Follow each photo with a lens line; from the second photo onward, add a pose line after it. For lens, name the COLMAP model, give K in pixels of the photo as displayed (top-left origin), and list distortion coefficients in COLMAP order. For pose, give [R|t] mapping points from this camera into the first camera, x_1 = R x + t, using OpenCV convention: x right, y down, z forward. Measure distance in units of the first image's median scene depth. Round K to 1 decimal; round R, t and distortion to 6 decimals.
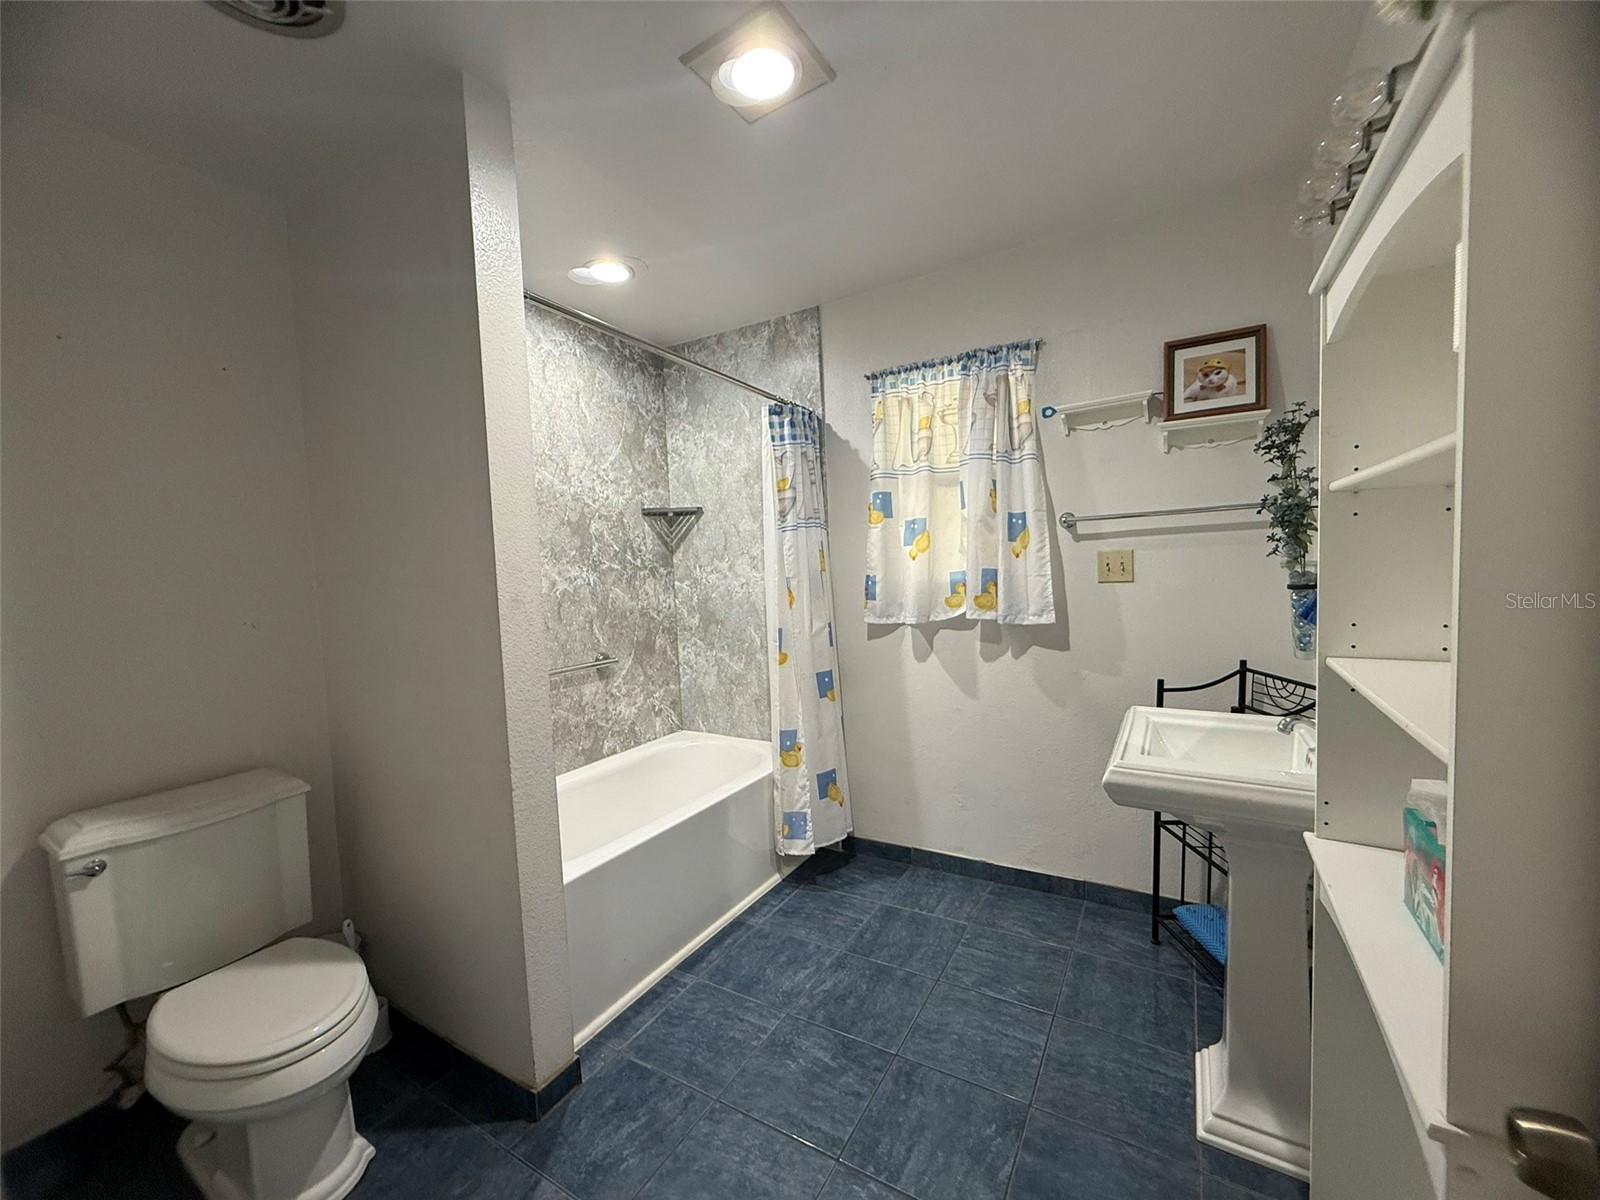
lens RADIAL K [[638.6, 0, 793.9], [0, 638.6, 599.4], [0, 0, 1]] dist [0.000645, -0.000722]
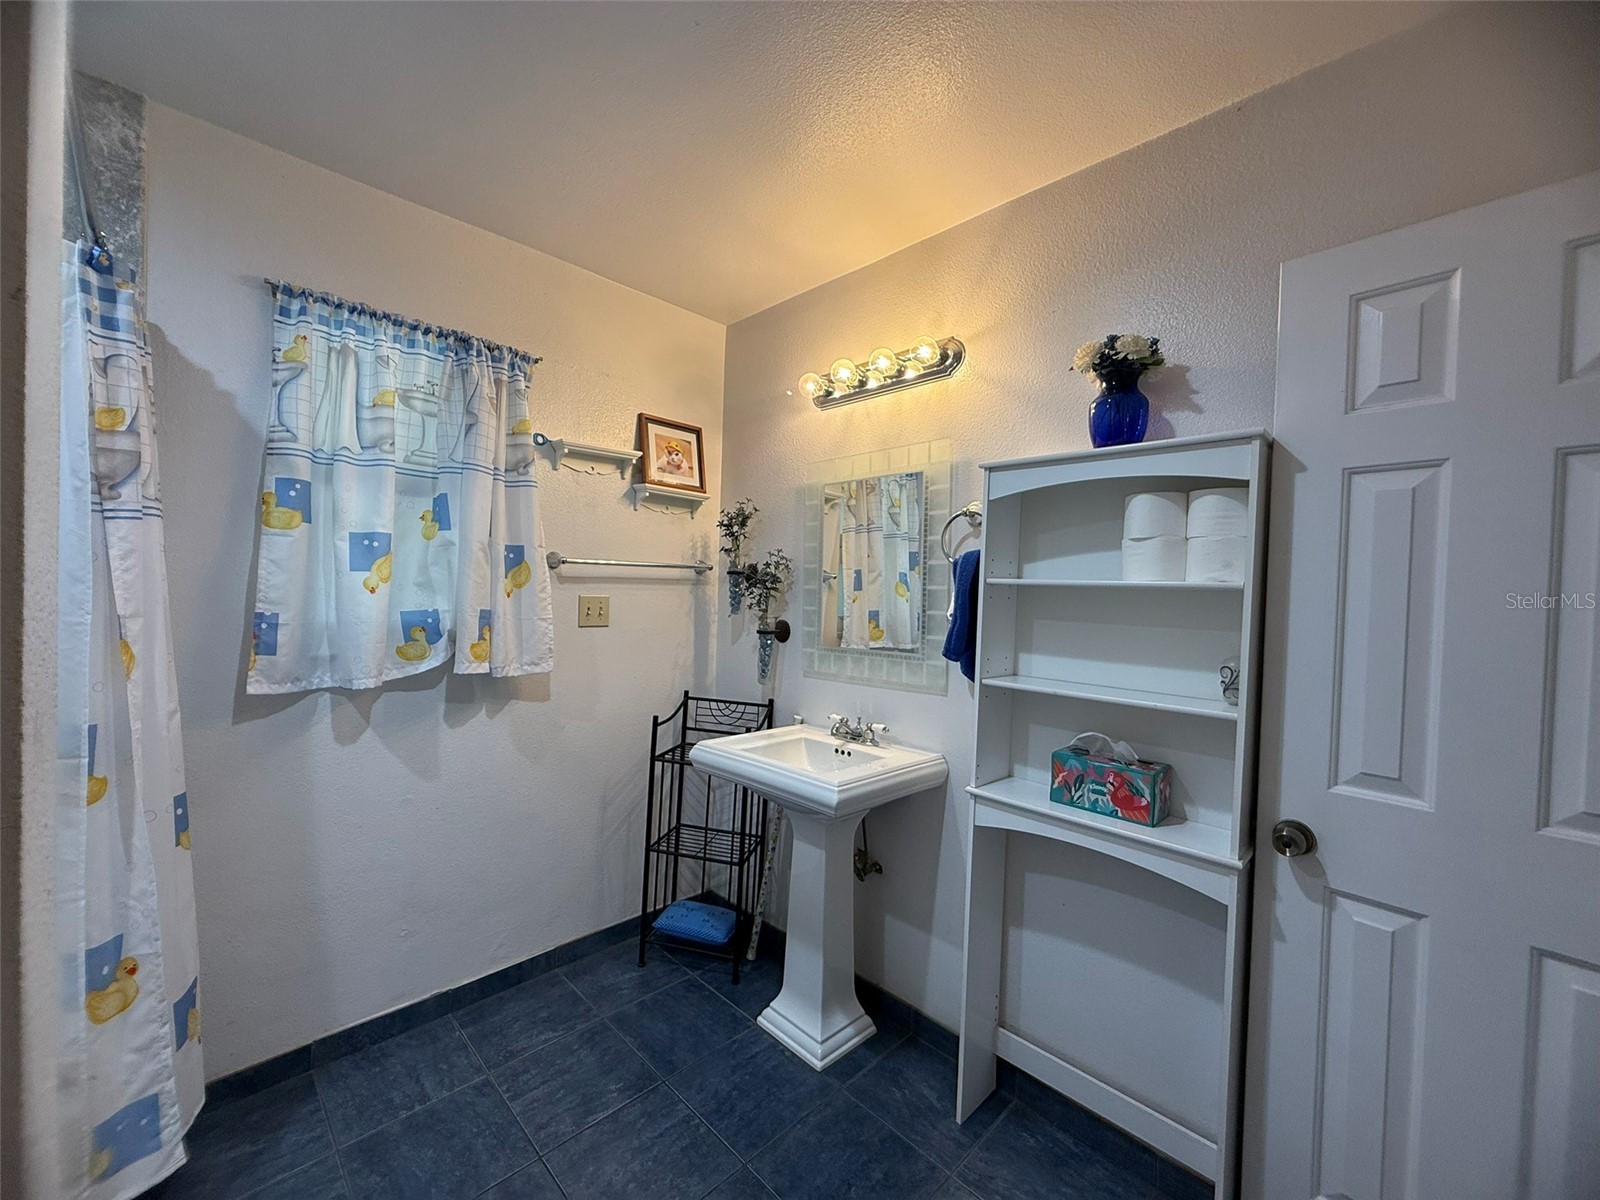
lens RADIAL K [[638.6, 0, 793.9], [0, 638.6, 599.4], [0, 0, 1]] dist [0.000645, -0.000722]
pose [[0.242534, 0.039260, 0.969348, -0.364873], [0.012186, 0.998979, -0.043509, -0.020110], [-0.970066, 0.022365, 0.241808, 0.408509]]
